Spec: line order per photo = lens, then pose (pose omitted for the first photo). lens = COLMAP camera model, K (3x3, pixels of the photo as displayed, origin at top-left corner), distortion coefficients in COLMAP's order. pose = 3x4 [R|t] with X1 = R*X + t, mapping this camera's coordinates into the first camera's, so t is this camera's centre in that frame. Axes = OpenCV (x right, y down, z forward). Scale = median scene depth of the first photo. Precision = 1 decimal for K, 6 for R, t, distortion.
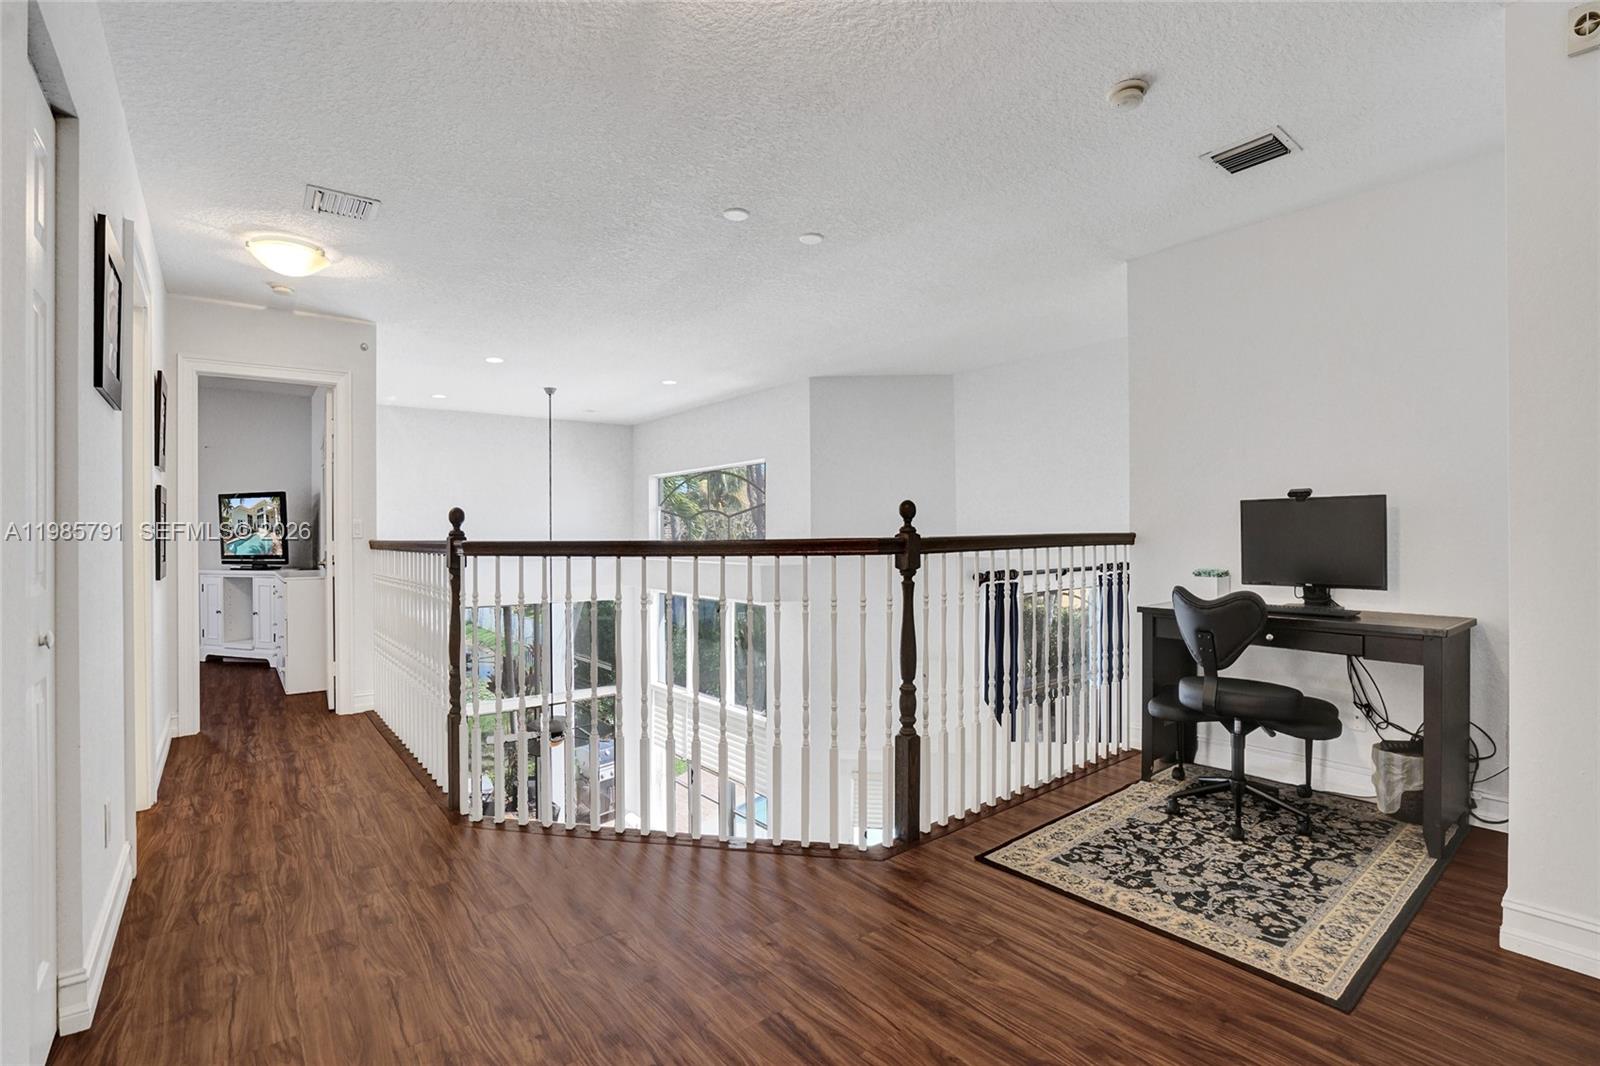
lens RADIAL K [[741.0, 0, 798.6], [0, 741.0, 537.9], [0, 0, 1]] dist [-0.045947, 0.012884]
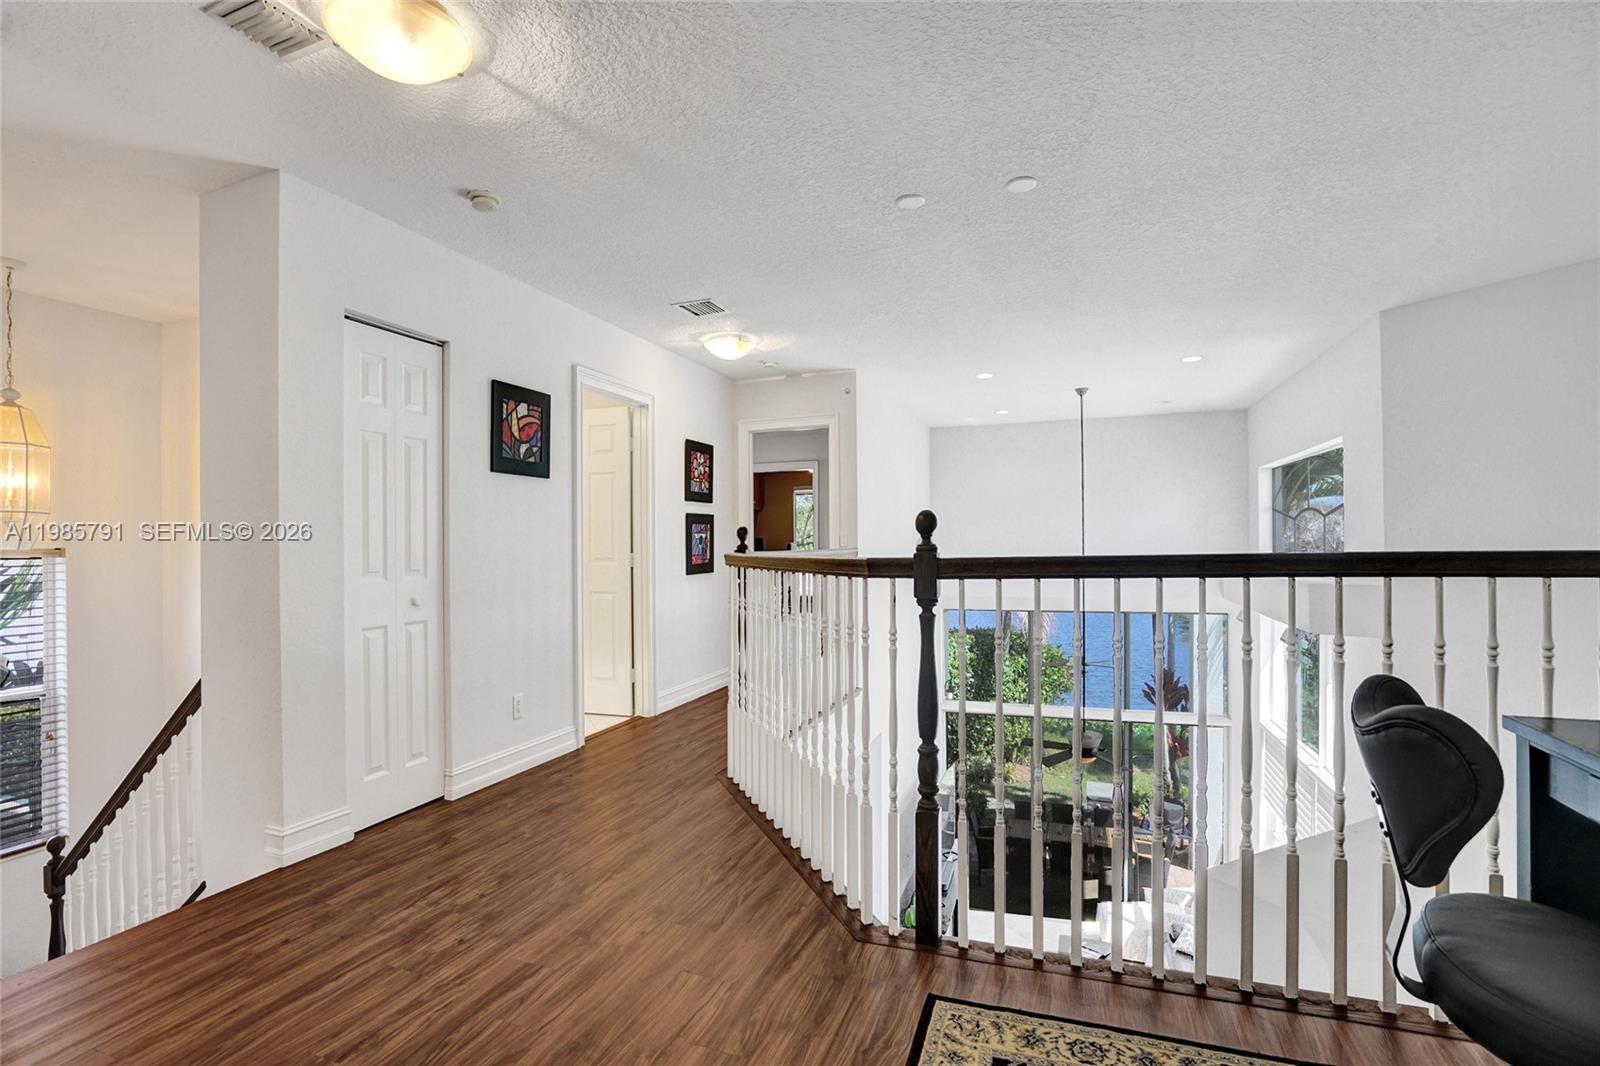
lens RADIAL K [[741.0, 0, 790.6], [0, 741.0, 540.6], [0, 0, 1]] dist [-0.045947, 0.012884]
pose [[0.509296, 0.001849, -0.860589, 0.748797], [0.000944, 0.999996, 0.002708, -0.021297], [0.860591, -0.002192, 0.509292, 0.478234]]
